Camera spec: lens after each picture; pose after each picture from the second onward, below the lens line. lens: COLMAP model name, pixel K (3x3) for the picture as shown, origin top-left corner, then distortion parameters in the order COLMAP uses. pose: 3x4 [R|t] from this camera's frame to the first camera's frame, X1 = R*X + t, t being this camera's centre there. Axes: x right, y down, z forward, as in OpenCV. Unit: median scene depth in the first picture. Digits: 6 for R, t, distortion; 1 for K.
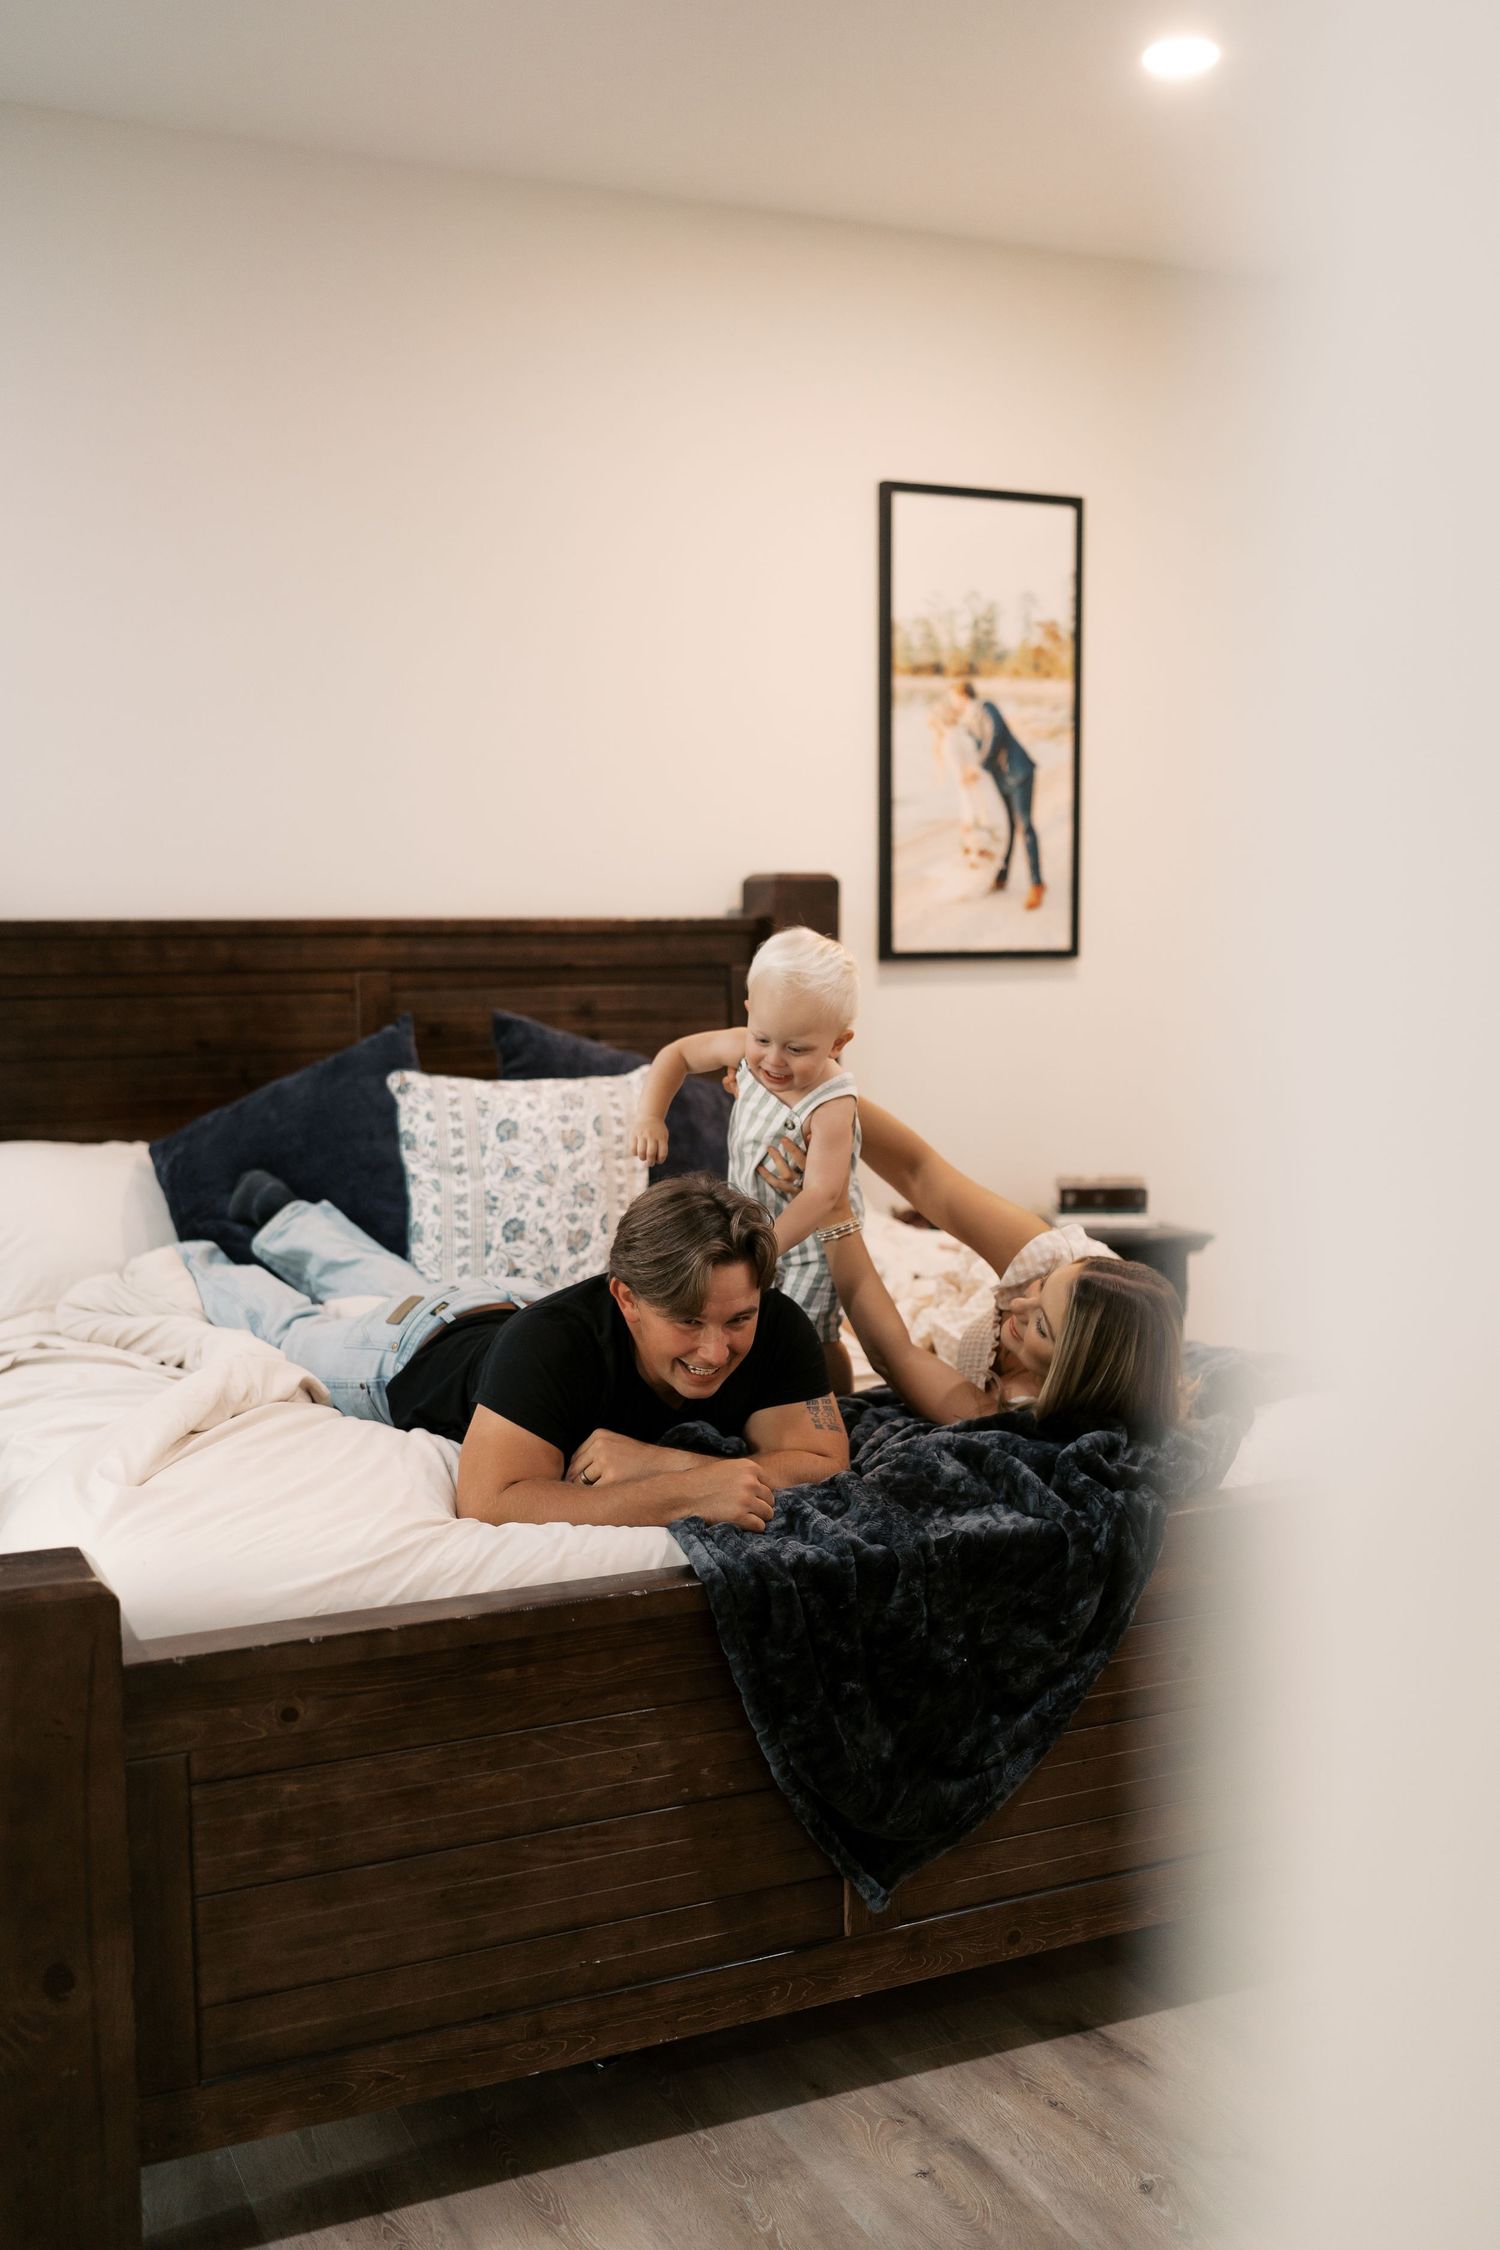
lens RADIAL K [[2274.0, 0, 750.0], [0, 2274.0, 1125.0], [0, 0, 1]] dist [0.074306, -0.006955]
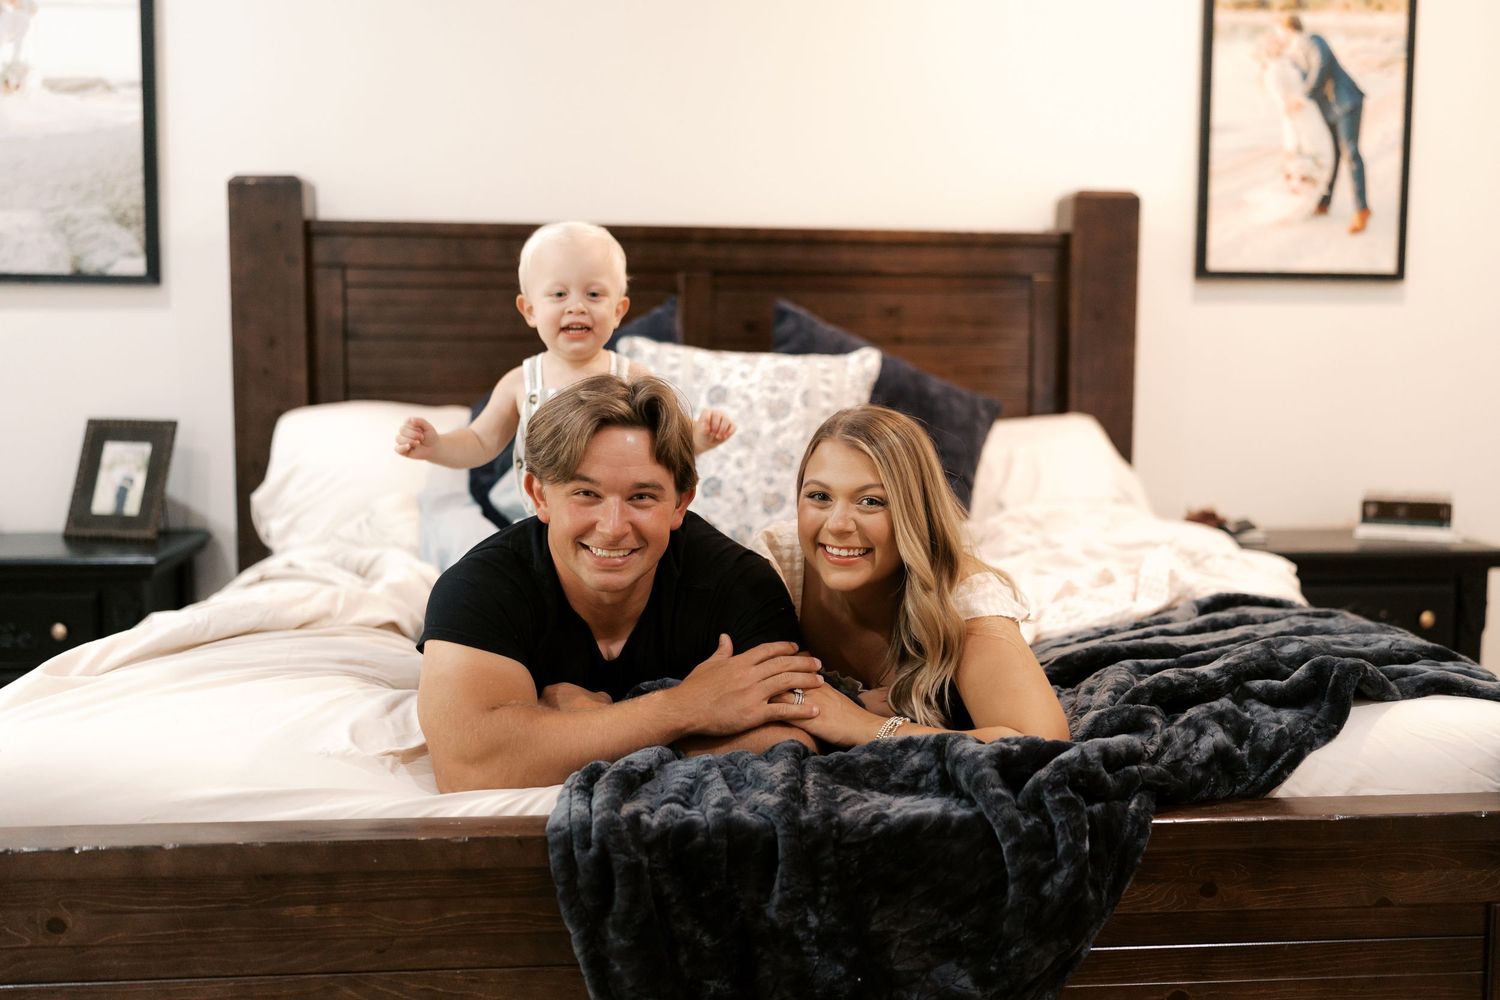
lens RADIAL K [[1548.6, 0, 788.7], [0, 1548.6, 498.4], [0, 0, 1]] dist [-0.015708, 0.022630]
pose [[0.932667, 0.048220, -0.357500, 0.178900], [-0.045998, 0.998833, 0.014719, 0.036039], [0.357793, 0.002716, 0.933797, 0.311788]]
